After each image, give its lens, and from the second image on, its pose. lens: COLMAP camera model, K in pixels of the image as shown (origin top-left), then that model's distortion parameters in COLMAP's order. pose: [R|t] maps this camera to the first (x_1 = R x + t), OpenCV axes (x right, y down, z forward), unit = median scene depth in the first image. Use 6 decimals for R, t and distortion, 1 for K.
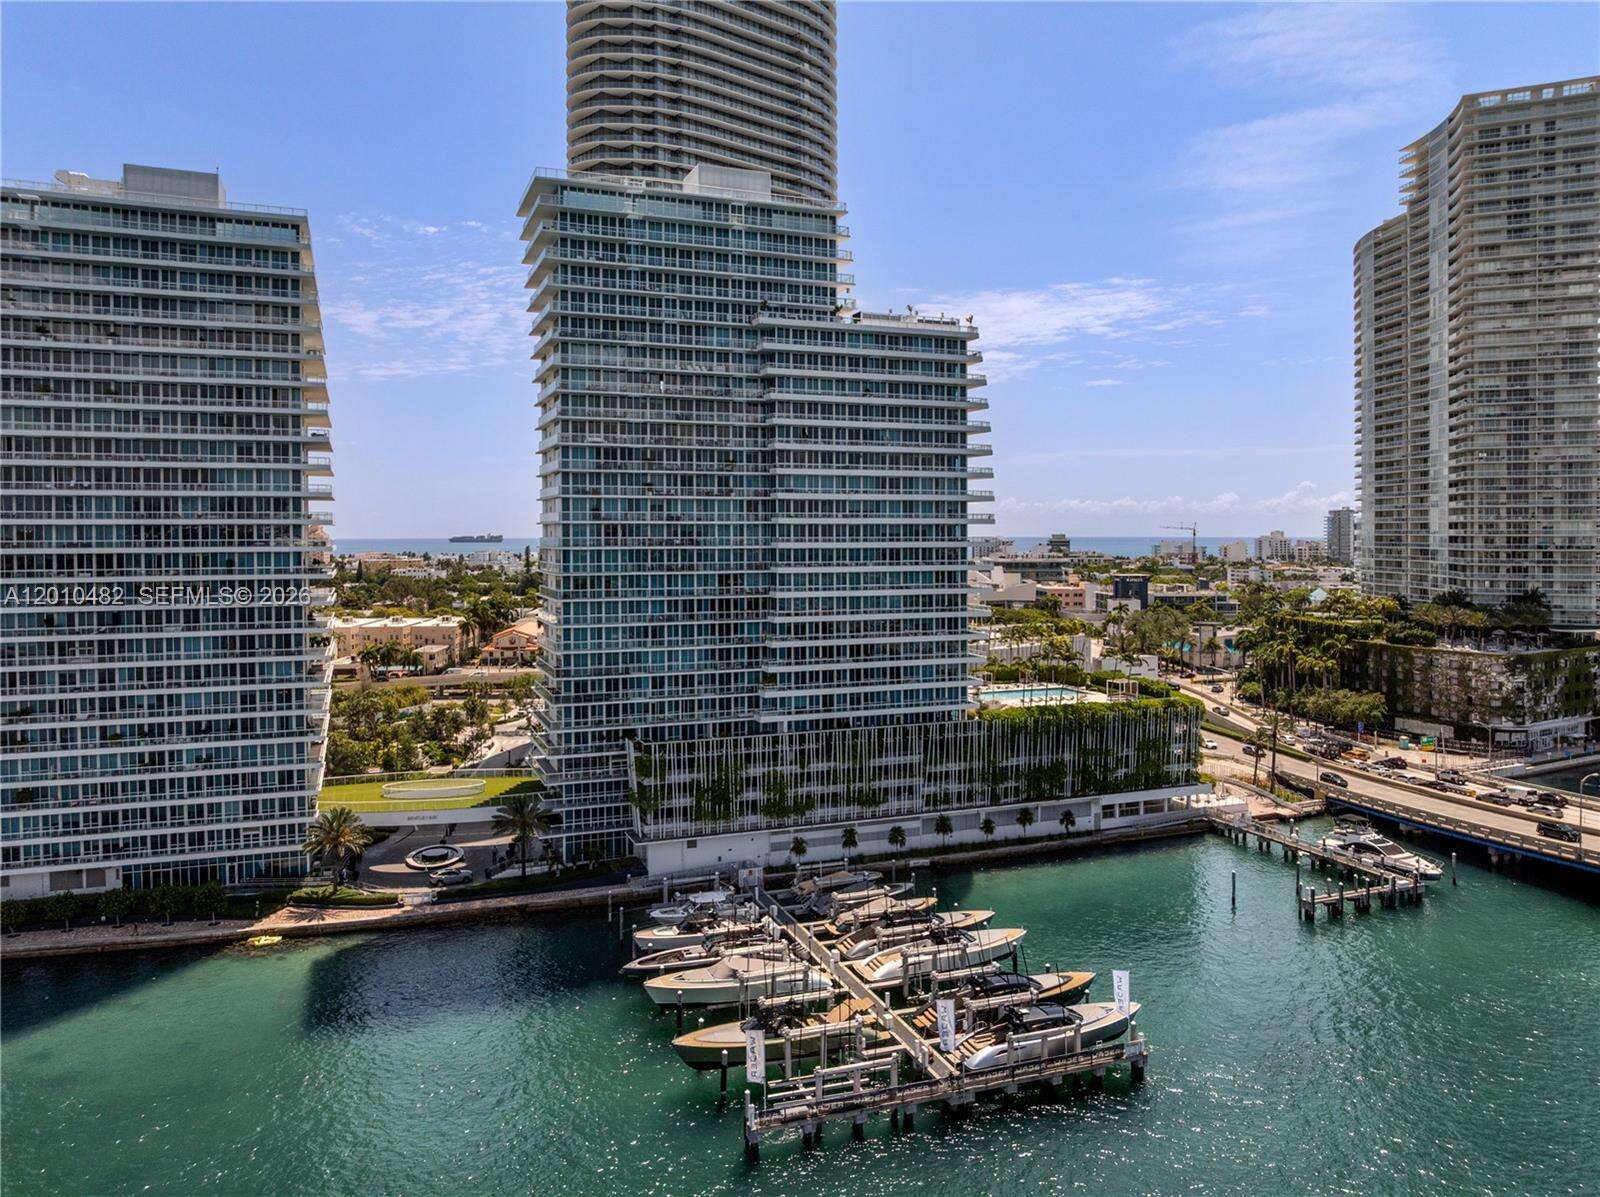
lens RADIAL K [[1166.4, 0, 800.7], [0, 1166.4, 593.4], [0, 0, 1]] dist [-0.011093, 0.004172]
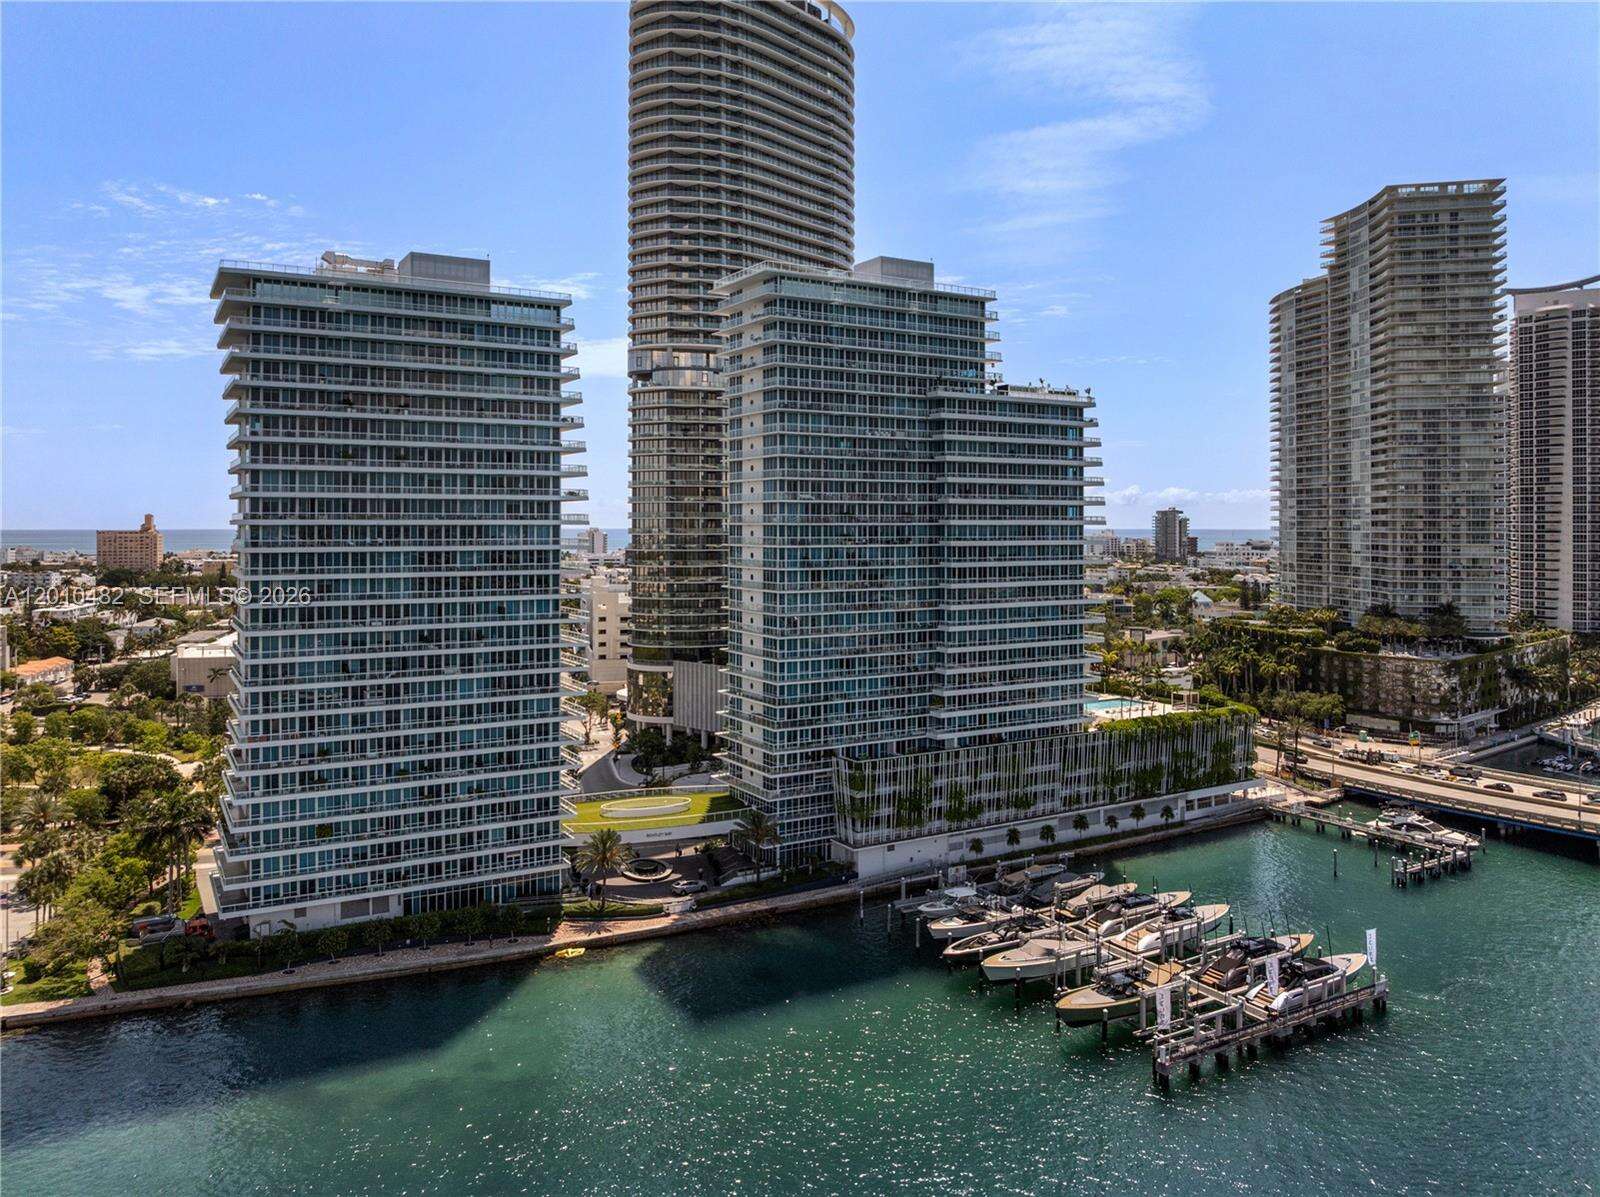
lens RADIAL K [[1176.6, 0, 797.6], [0, 1176.6, 570.8], [0, 0, 1]] dist [0.031455, -0.086757]
pose [[0.986673, -0.006169, 0.162597, -0.360071], [0.008245, 0.999893, -0.012092, -0.044090], [-0.162505, 0.013272, 0.986618, -0.133808]]
